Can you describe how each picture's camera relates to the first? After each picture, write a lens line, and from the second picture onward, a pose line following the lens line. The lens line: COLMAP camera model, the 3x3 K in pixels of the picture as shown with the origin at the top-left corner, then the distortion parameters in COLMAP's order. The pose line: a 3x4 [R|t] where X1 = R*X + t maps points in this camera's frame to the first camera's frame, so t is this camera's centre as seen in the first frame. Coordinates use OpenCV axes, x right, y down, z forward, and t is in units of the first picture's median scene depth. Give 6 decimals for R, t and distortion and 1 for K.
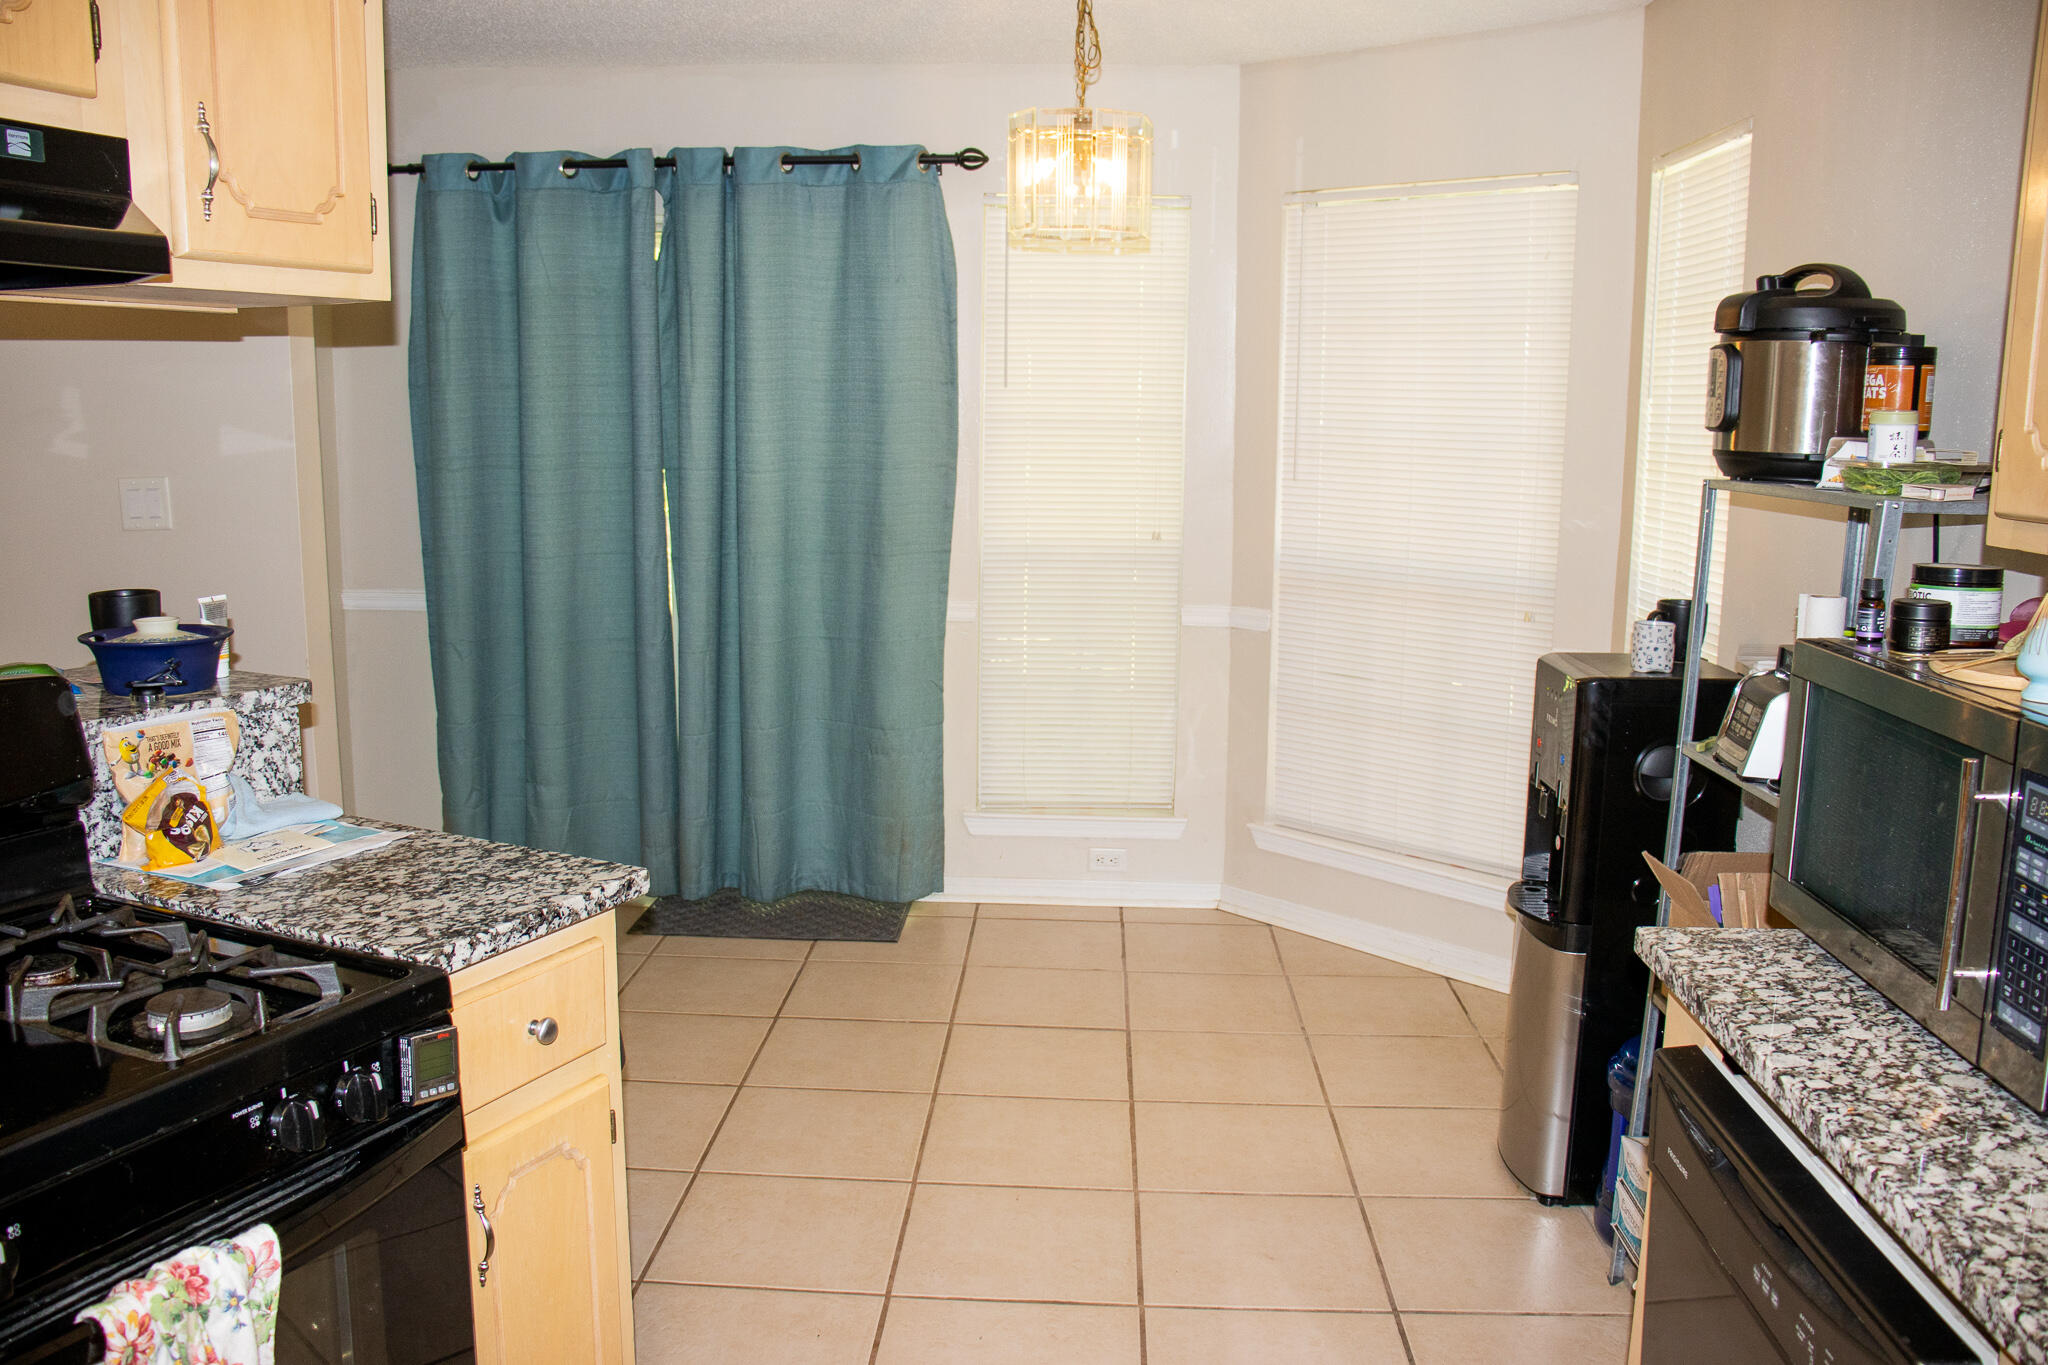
lens RADIAL K [[1647.6, 0, 1024.0], [0, 1647.6, 682.5], [0, 0, 1]] dist [-0.170576, 0.131907]
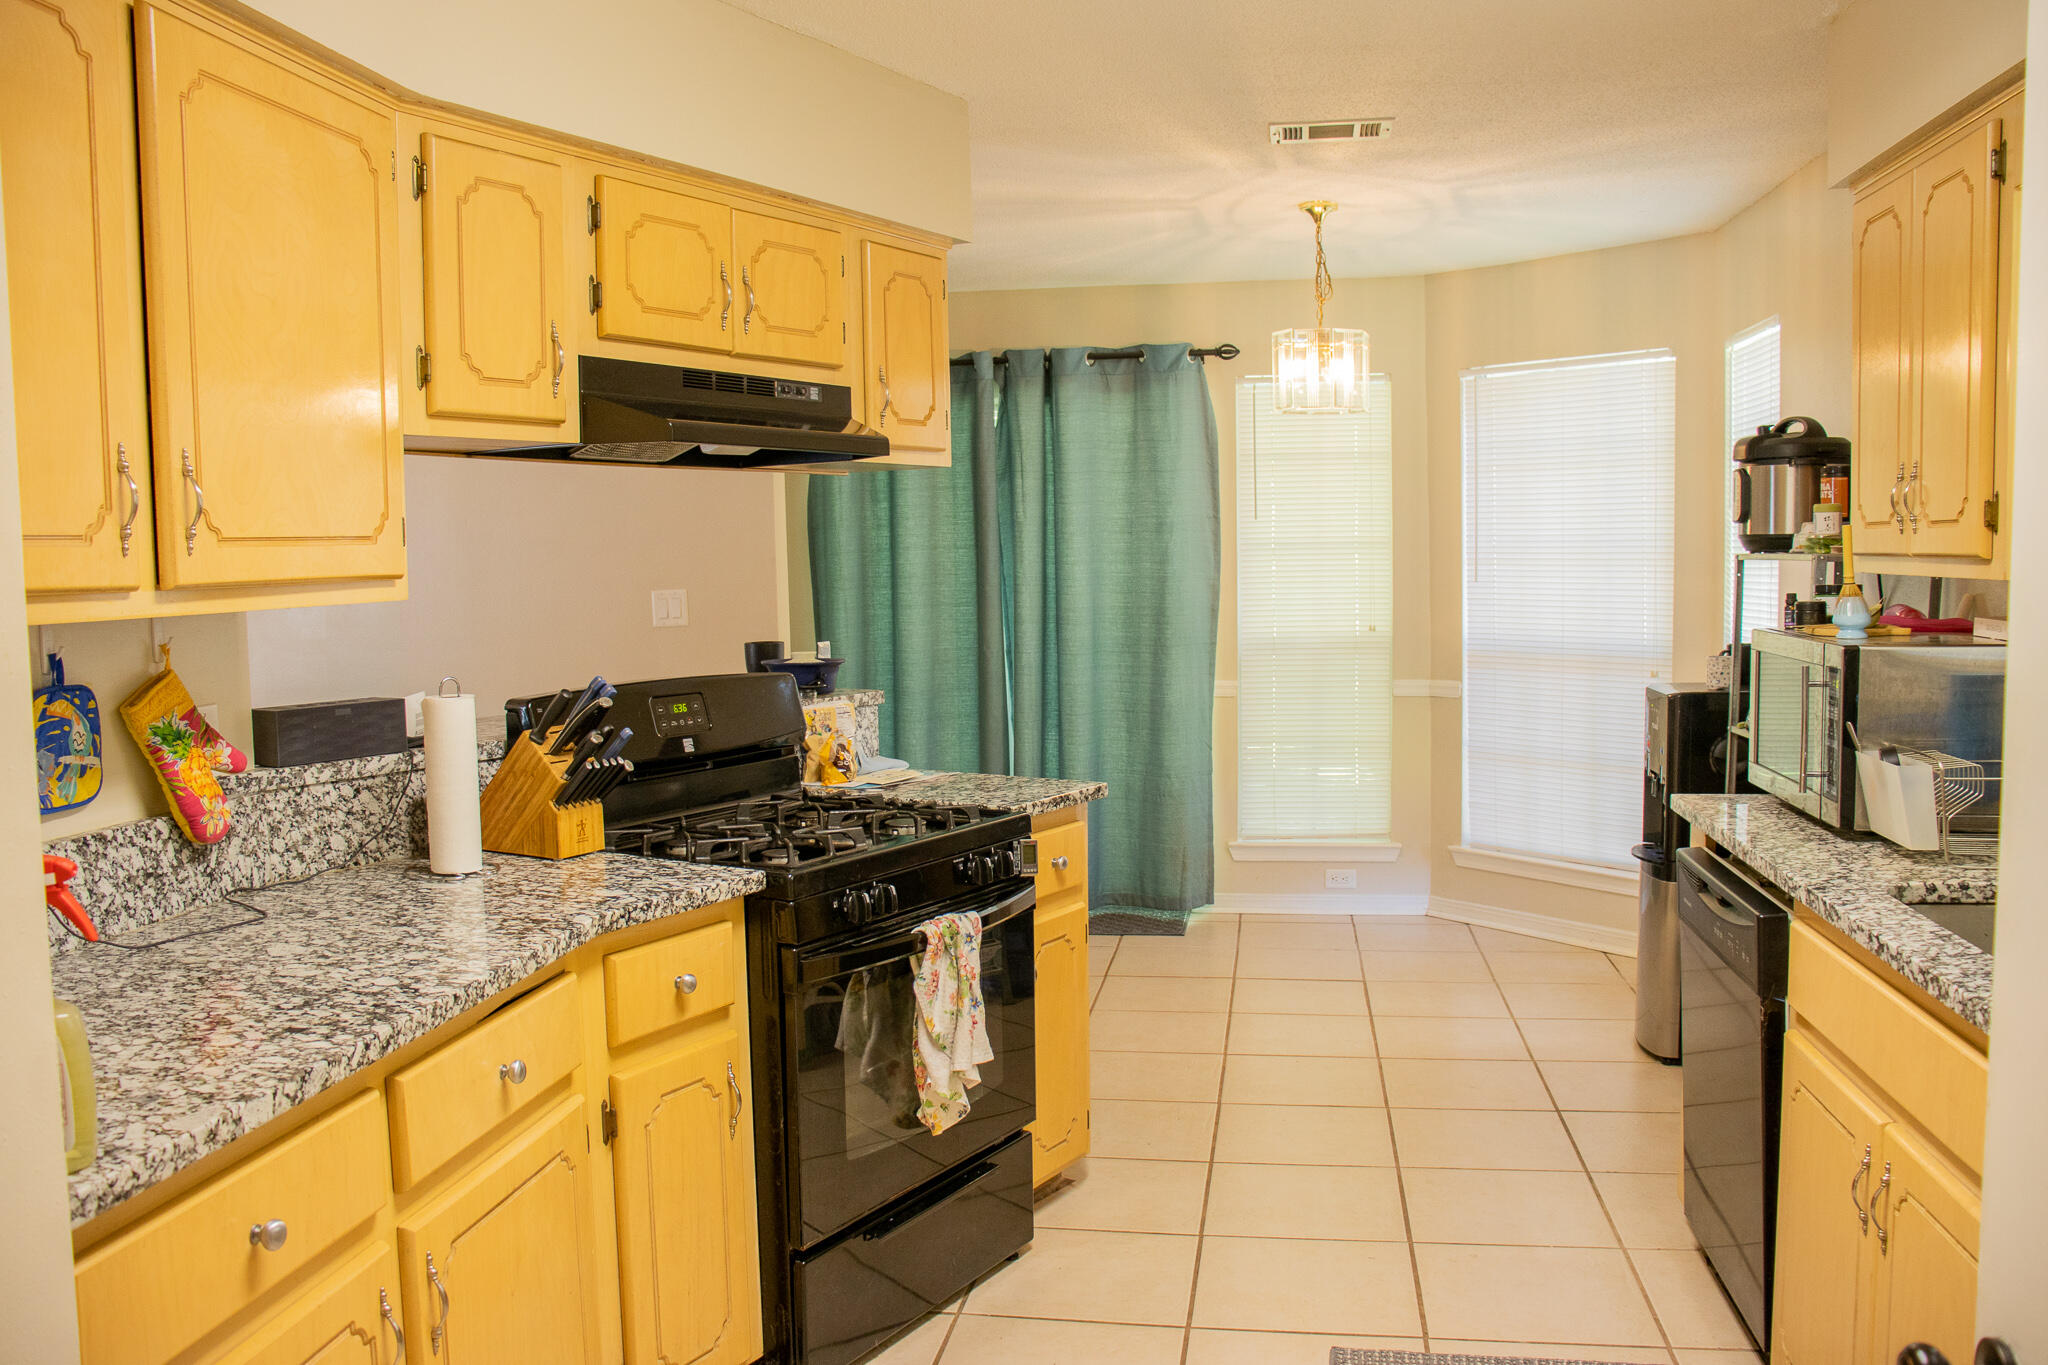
lens RADIAL K [[1647.6, 0, 1024.0], [0, 1647.6, 682.5], [0, 0, 1]] dist [-0.170576, 0.131907]
pose [[0.993245, -0.020559, -0.114196, -0.051403], [0.010272, 0.995893, -0.089953, 0.074392], [0.115576, 0.088173, 0.989377, -0.350525]]
